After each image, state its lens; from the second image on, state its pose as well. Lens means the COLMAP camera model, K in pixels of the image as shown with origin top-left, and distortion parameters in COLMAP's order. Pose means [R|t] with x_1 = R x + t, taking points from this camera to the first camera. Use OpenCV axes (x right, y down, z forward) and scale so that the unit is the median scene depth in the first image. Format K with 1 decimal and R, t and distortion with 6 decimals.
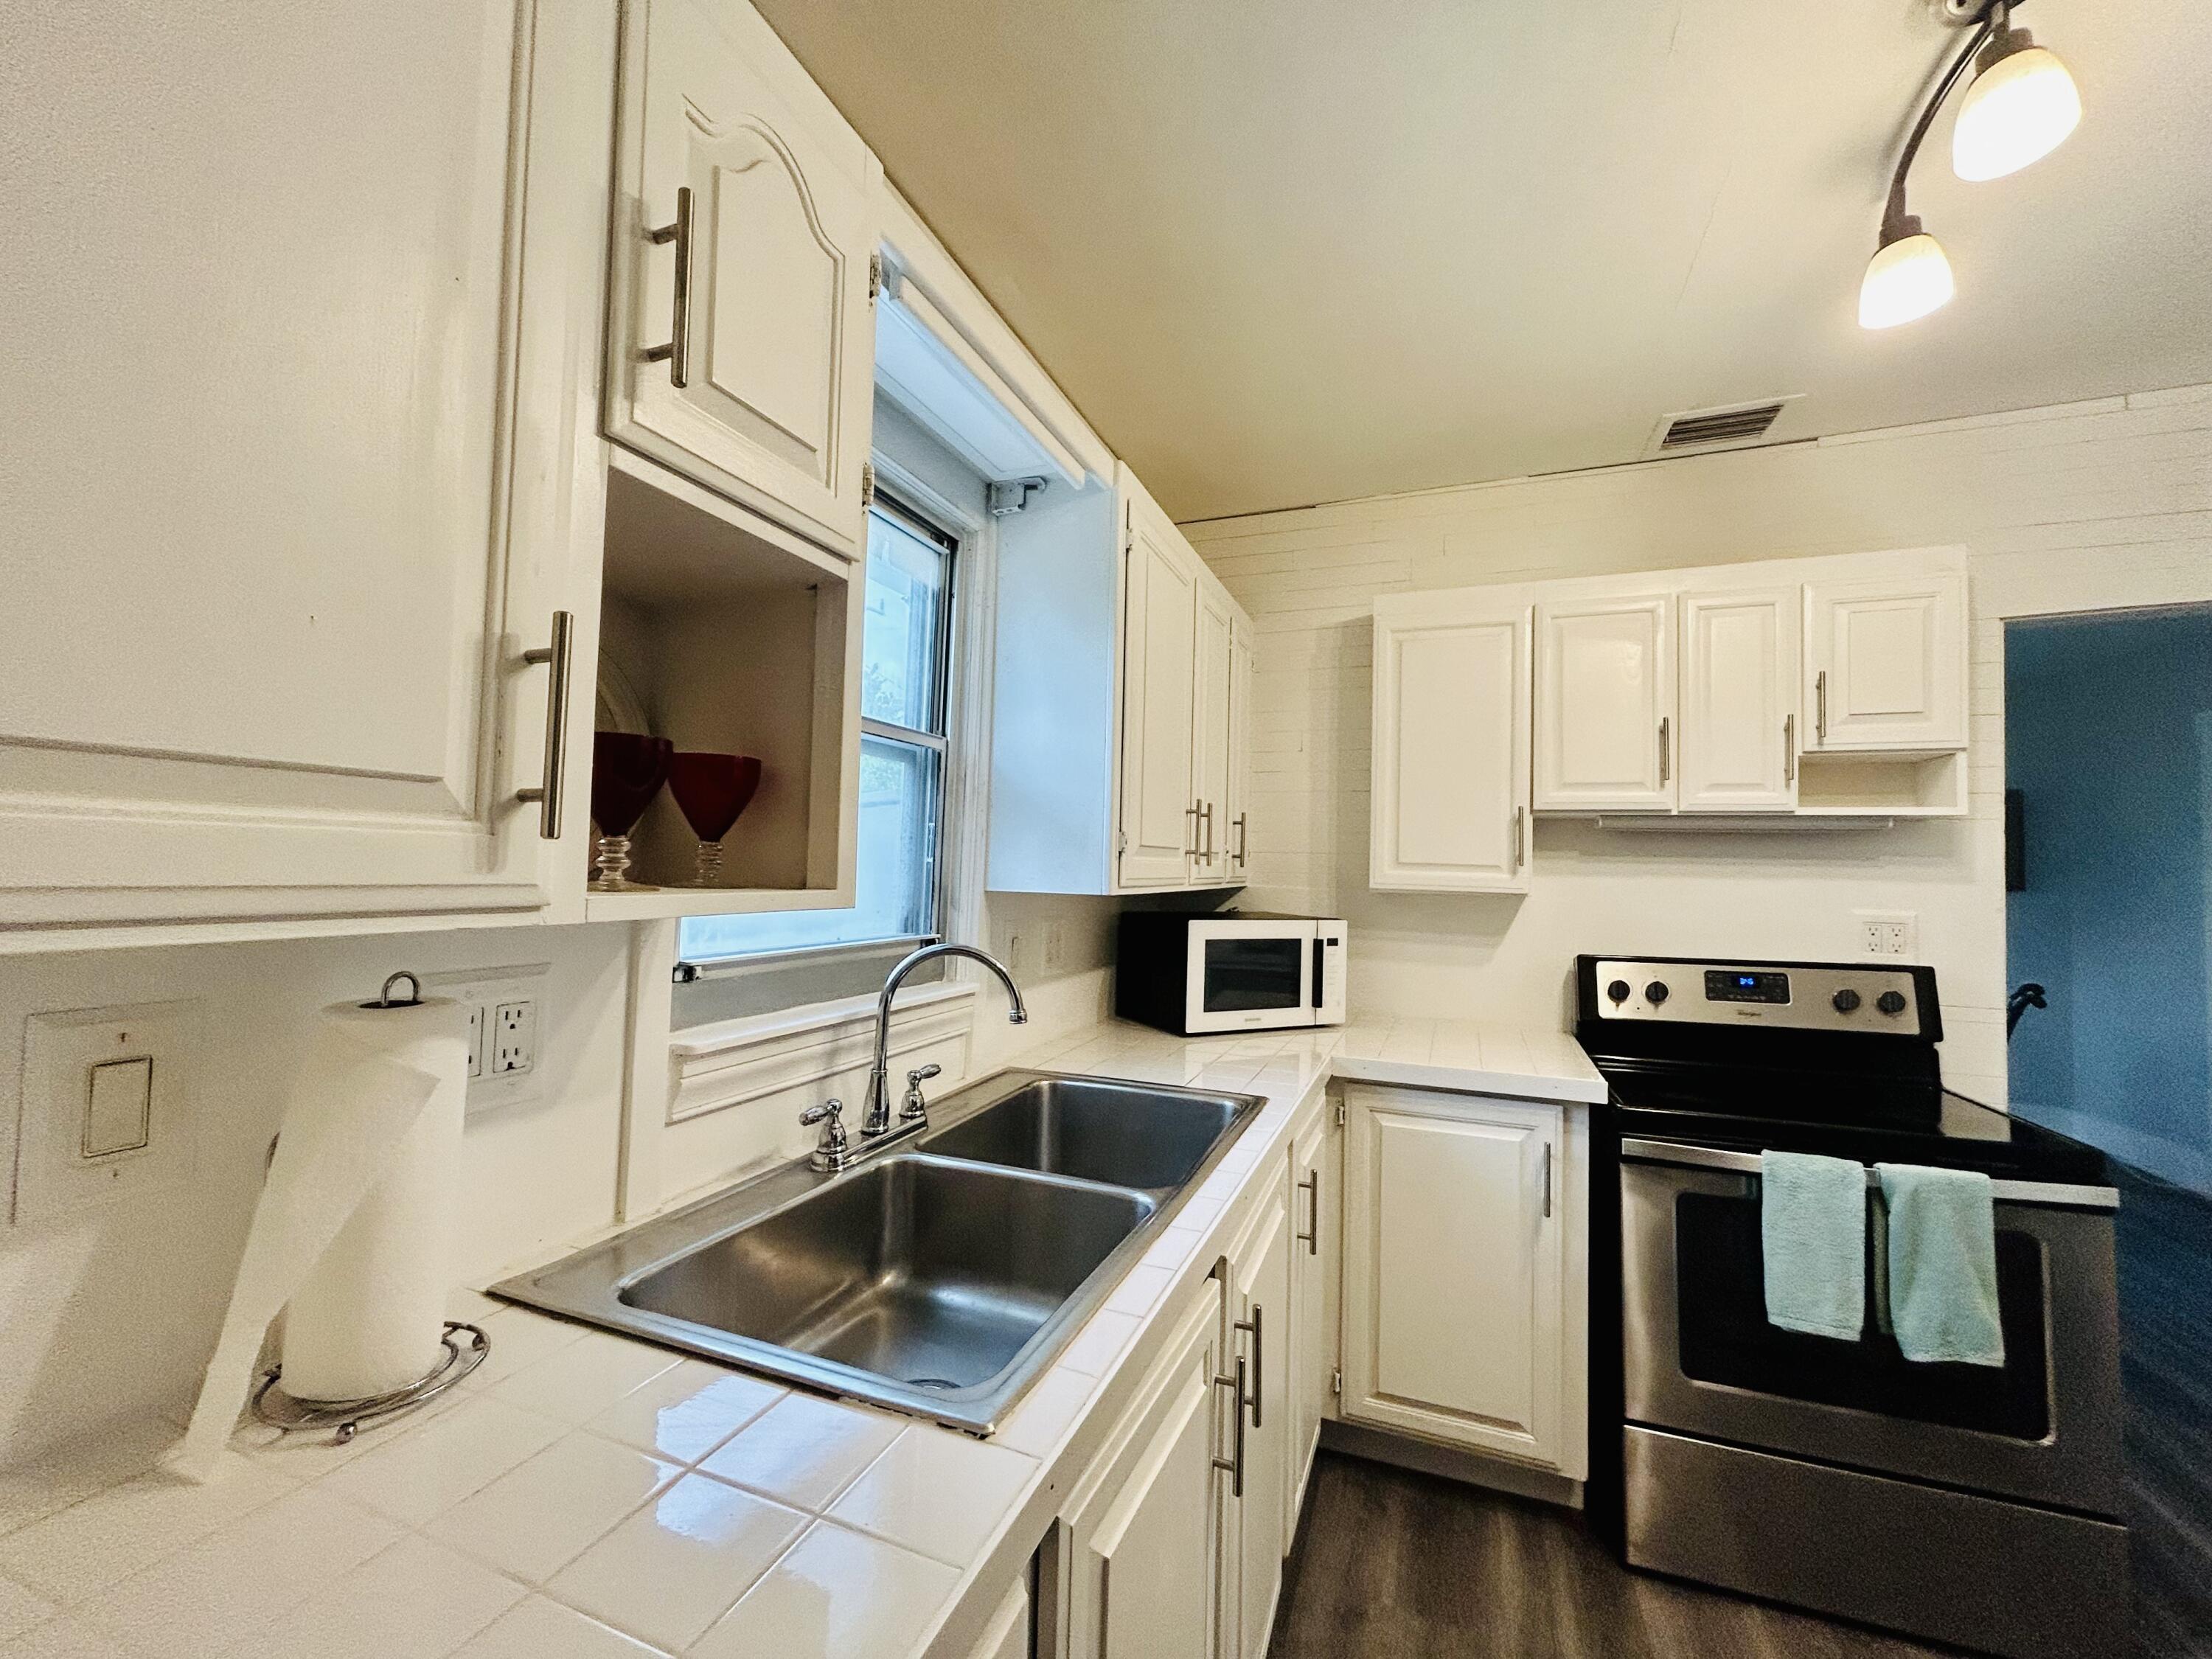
lens RADIAL K [[893.5, 0, 1109.5], [0, 893.5, 833.2], [0, 0, 1]] dist [0.001179, 0.000032]
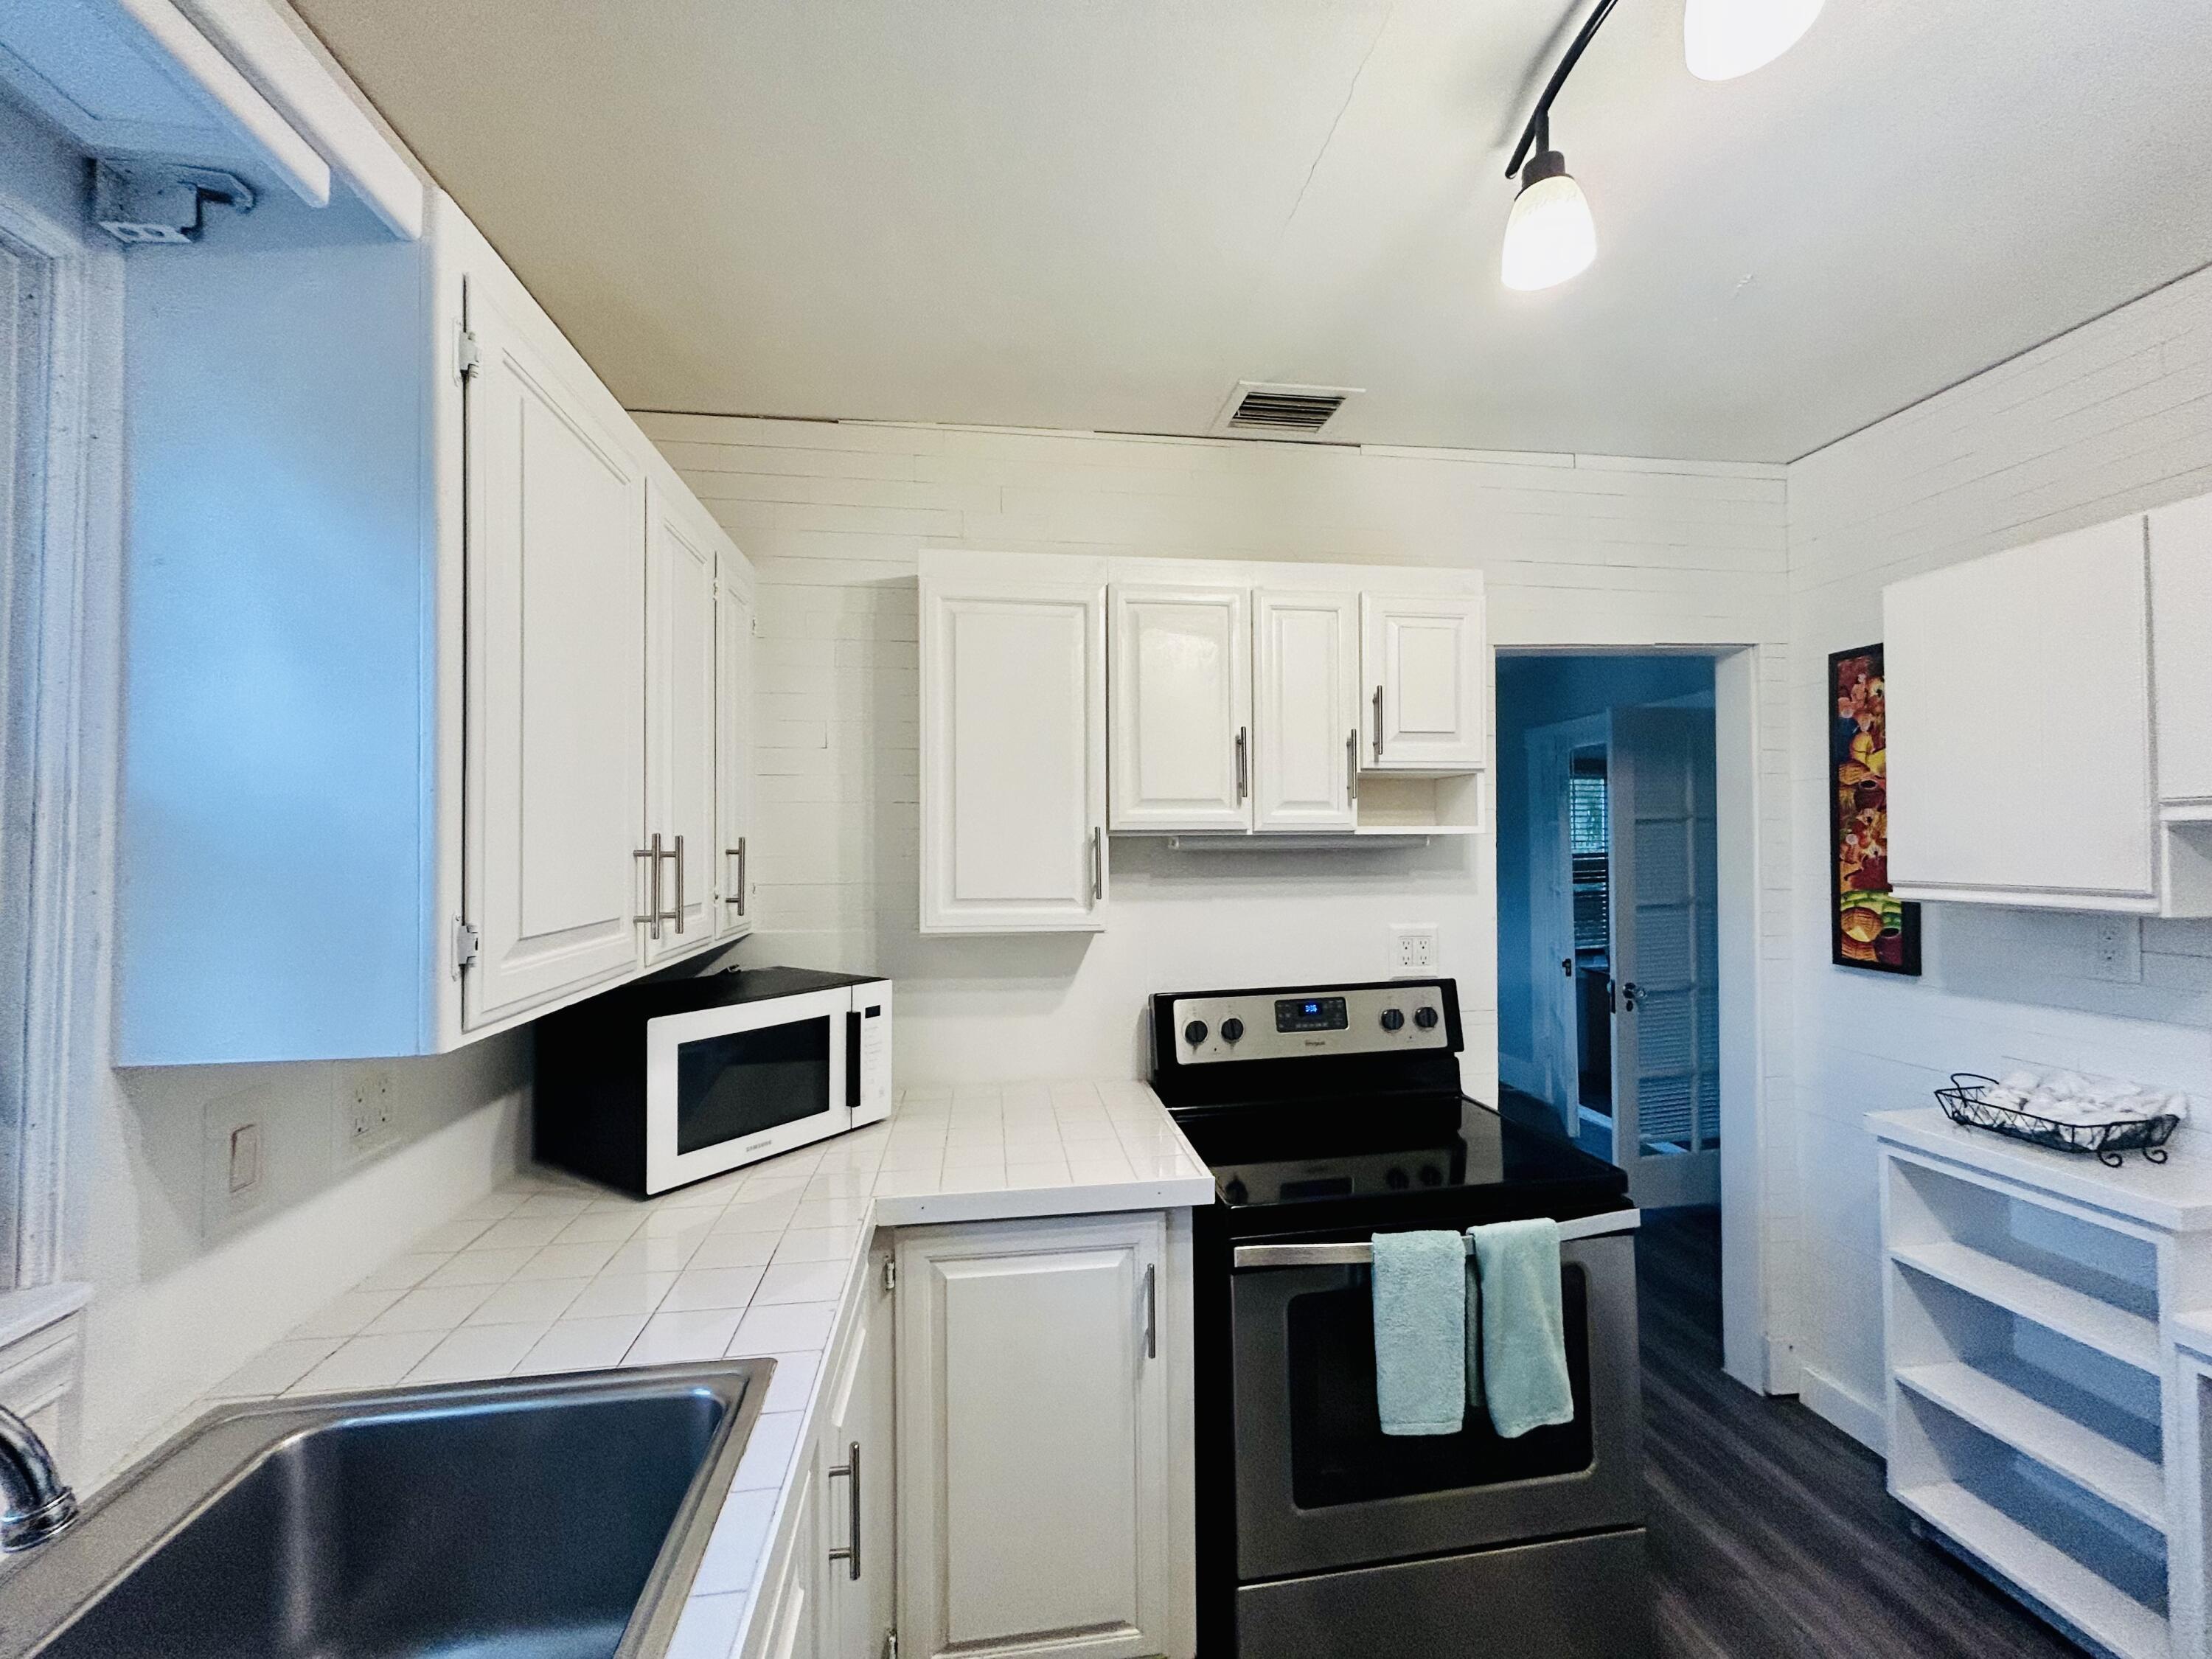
lens RADIAL K [[893.5, 0, 1109.5], [0, 893.5, 833.2], [0, 0, 1]] dist [0.001179, 0.000032]
pose [[0.871053, -0.023144, 0.490644, 0.066906], [0.009554, 0.999499, 0.030186, -0.051916], [-0.491096, -0.021605, 0.870837, 0.289219]]
